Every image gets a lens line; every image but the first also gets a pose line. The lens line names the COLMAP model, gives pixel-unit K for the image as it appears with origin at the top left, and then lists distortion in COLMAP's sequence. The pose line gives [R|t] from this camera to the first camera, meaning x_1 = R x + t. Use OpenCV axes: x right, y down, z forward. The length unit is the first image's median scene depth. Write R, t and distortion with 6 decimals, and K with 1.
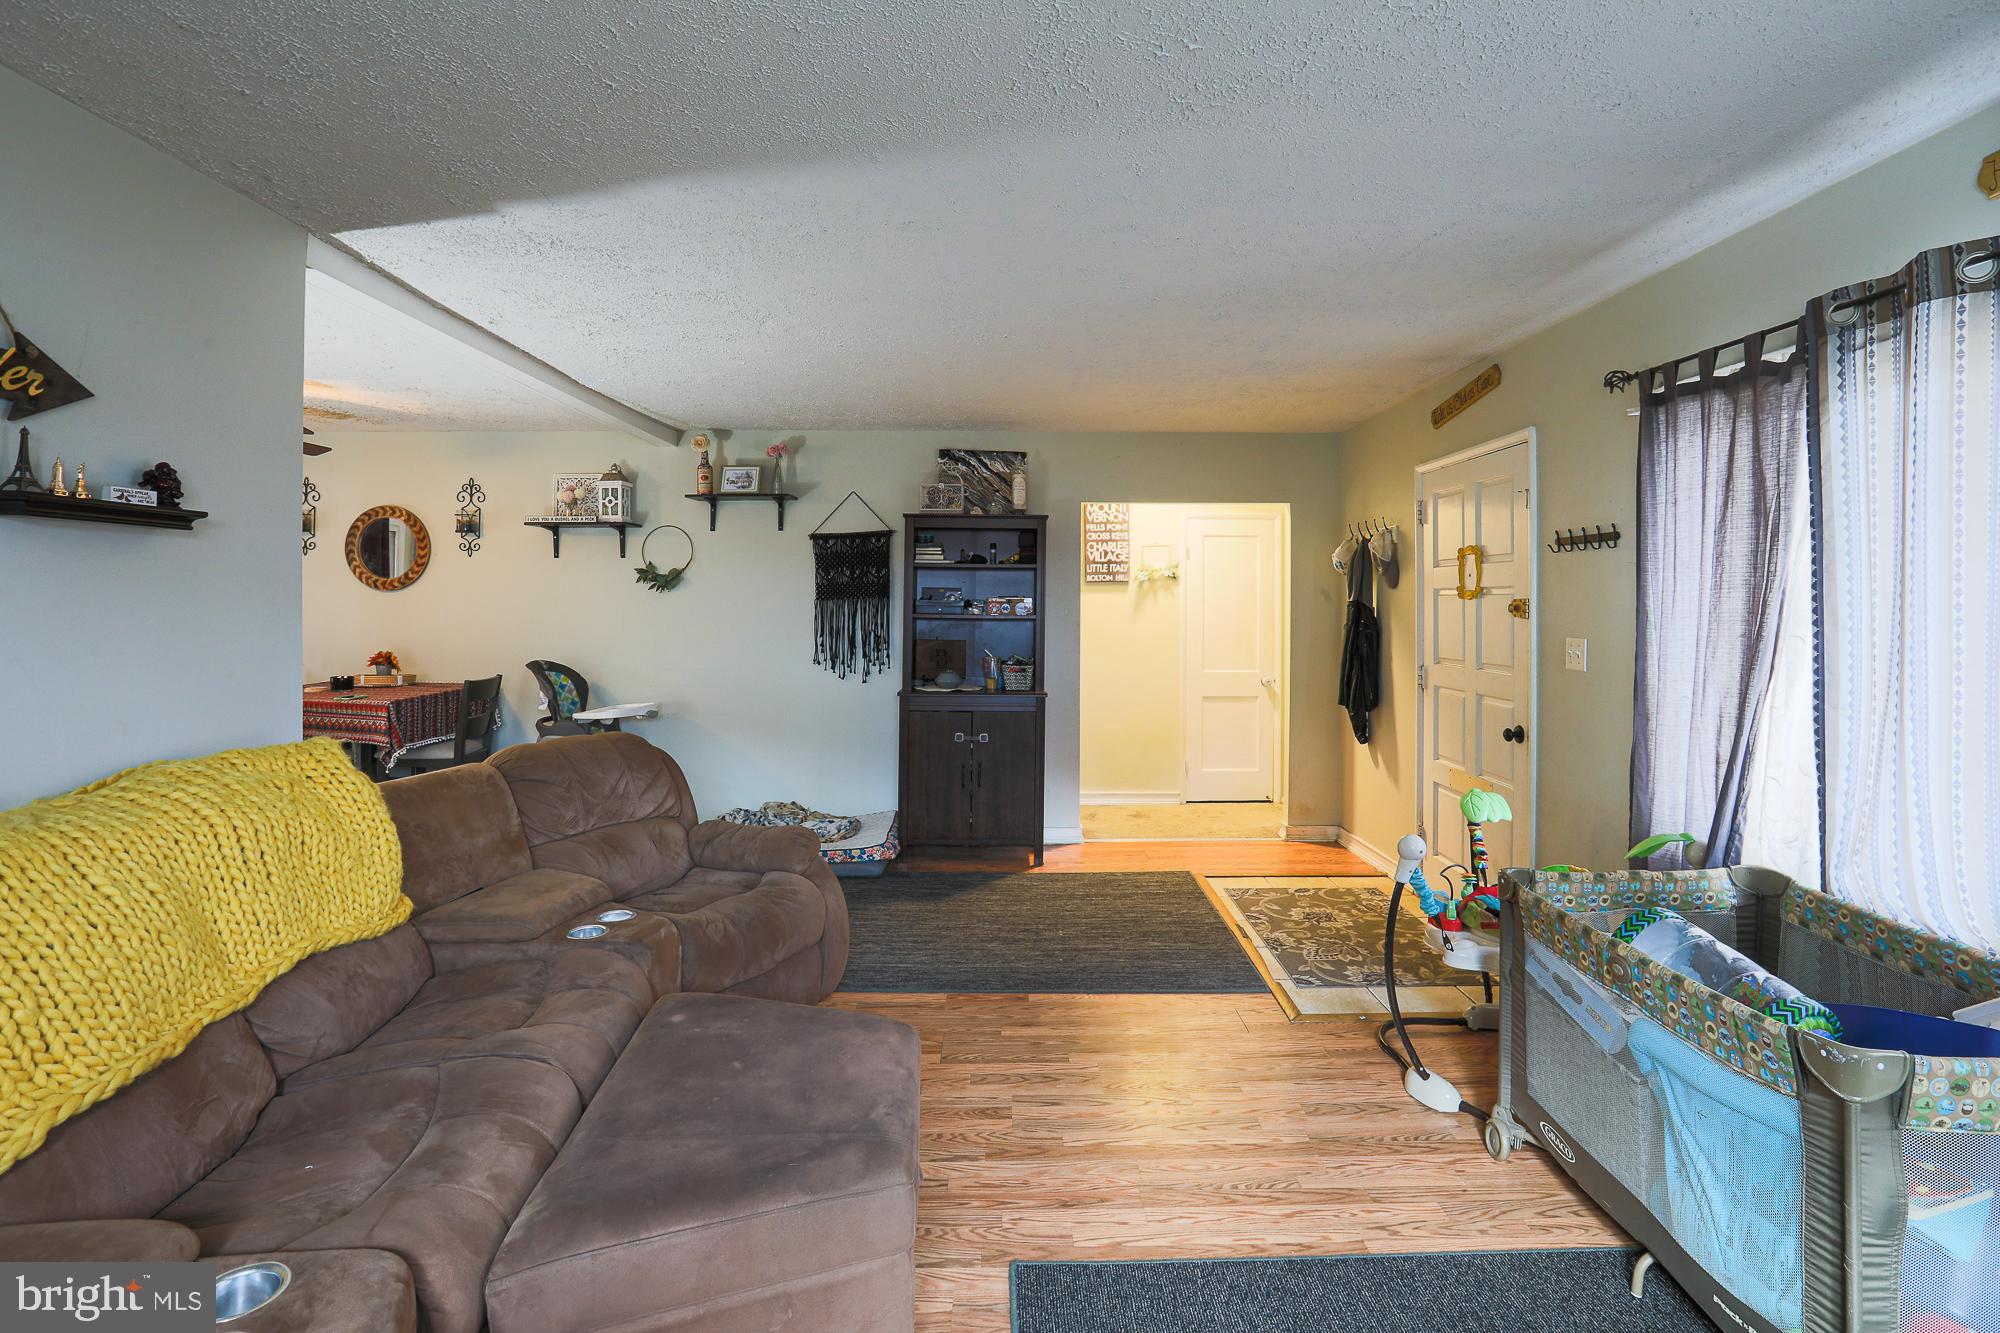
lens RADIAL K [[951.9, 0, 1000.4], [0, 951.9, 588.0], [0, 0, 1]] dist [-0.052664, 0.018460]
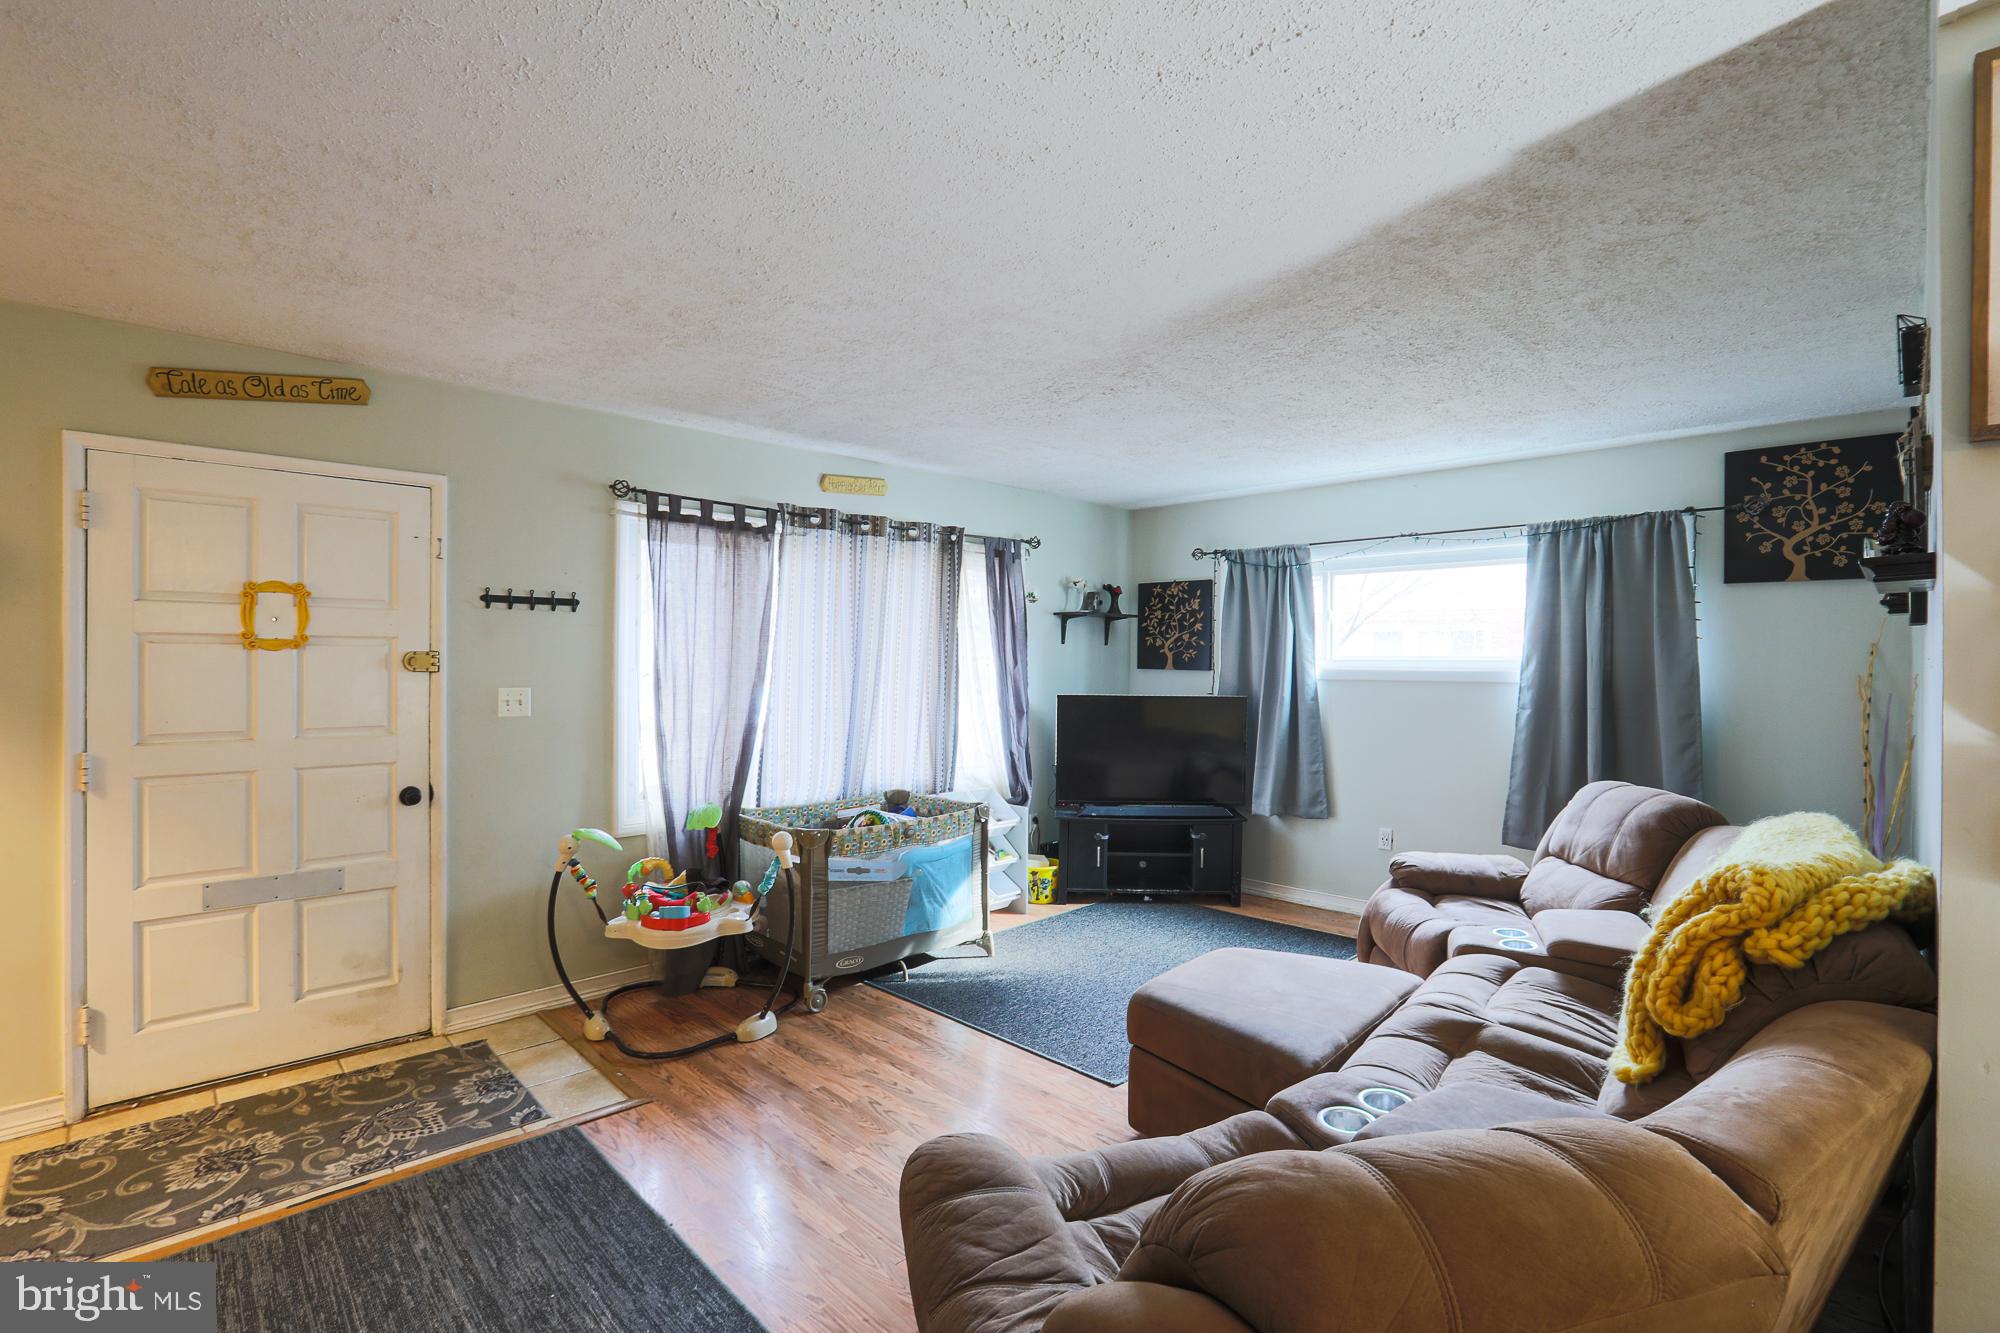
lens RADIAL K [[910.9, 0, 1018.6], [0, 910.9, 665.8], [0, 0, 1]] dist [-0.054238, 0.017614]
pose [[-0.710565, -0.011795, 0.703532, -0.519807], [-0.017322, 0.999850, -0.000732, 0.016186], [-0.703418, -0.012706, -0.710663, 1.243041]]
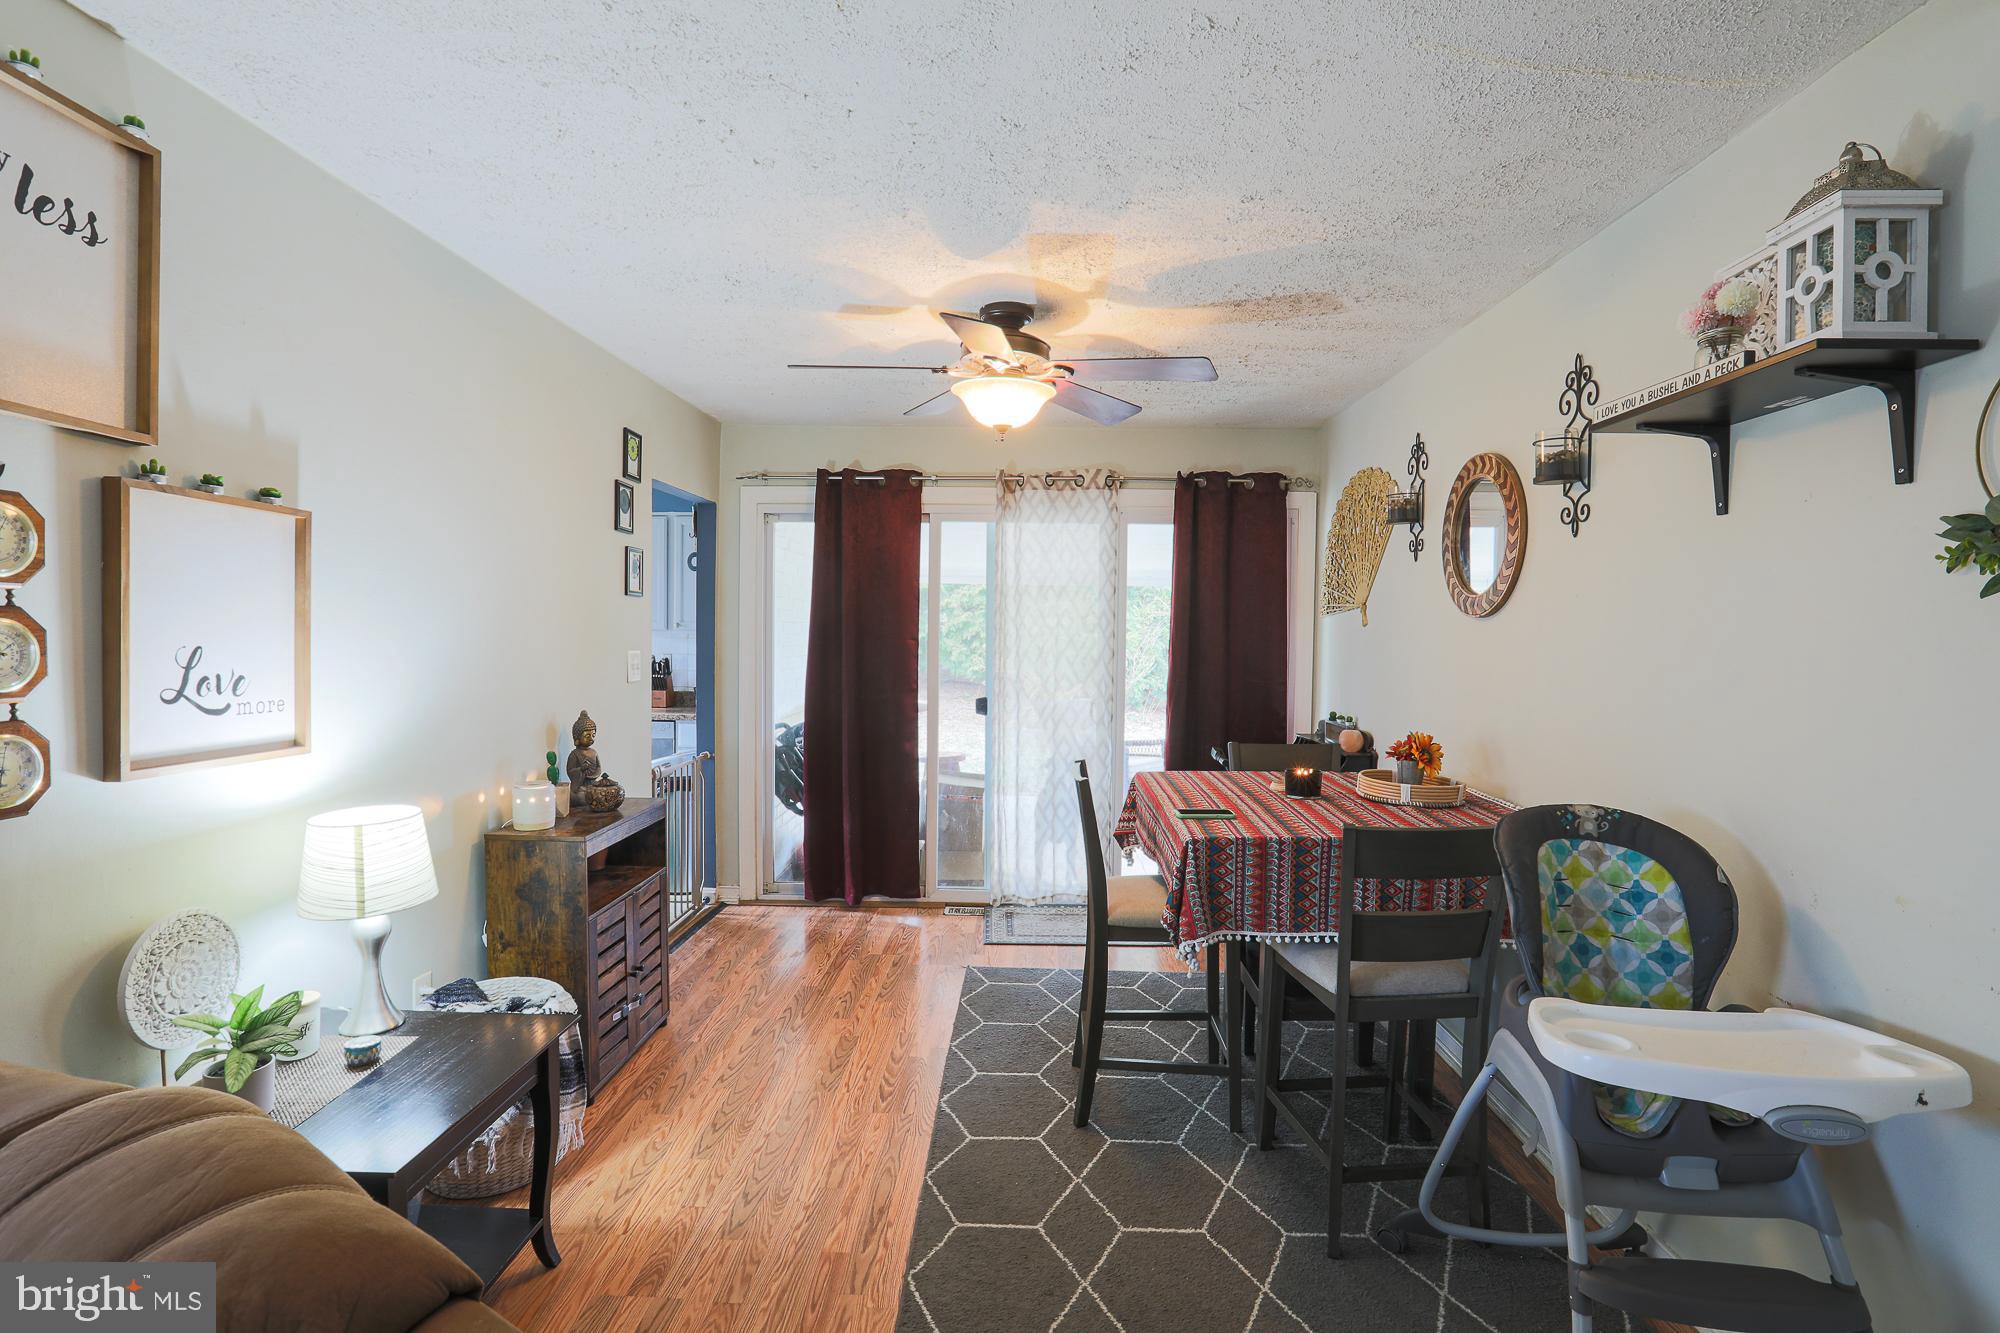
lens RADIAL K [[931.4, 0, 1021.8], [0, 931.4, 652.8], [0, 0, 1]] dist [-0.054248, 0.019202]
pose [[-0.013399, 0.022604, -0.999655, -0.217747], [-0.000634, 0.999744, 0.022614, 0.017984], [0.999910, 0.000936, -0.013381, 1.189222]]
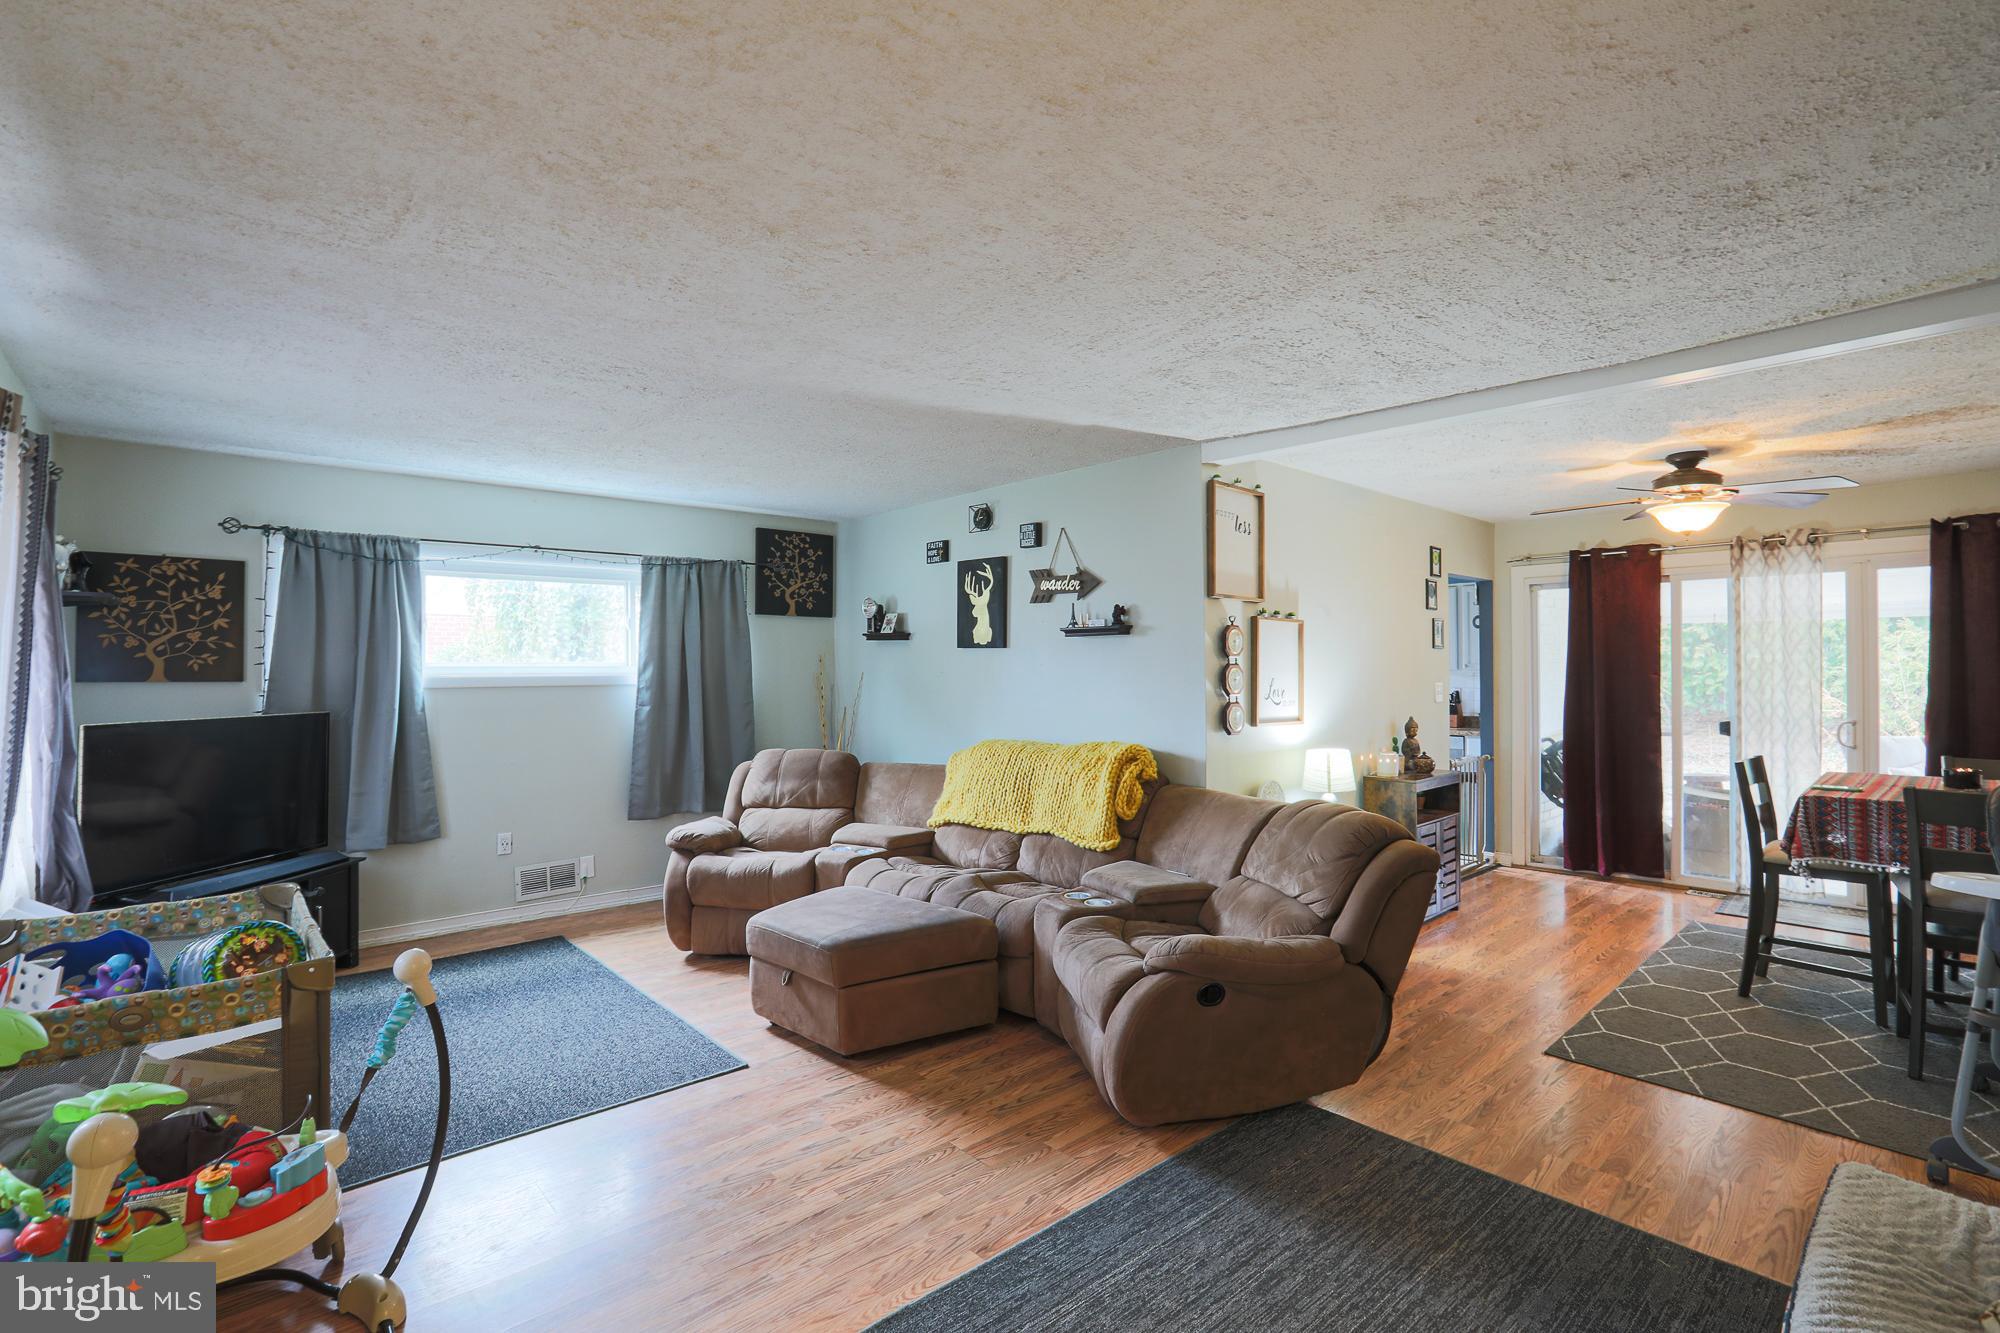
lens RADIAL K [[910.9, 0, 1018.6], [0, 910.9, 665.8], [0, 0, 1]] dist [-0.054238, 0.017614]
pose [[-0.736606, -0.001028, -0.676321, 0.419299], [0.010568, 0.999859, -0.013030, 0.022356], [0.676239, -0.016745, -0.736492, 1.428834]]
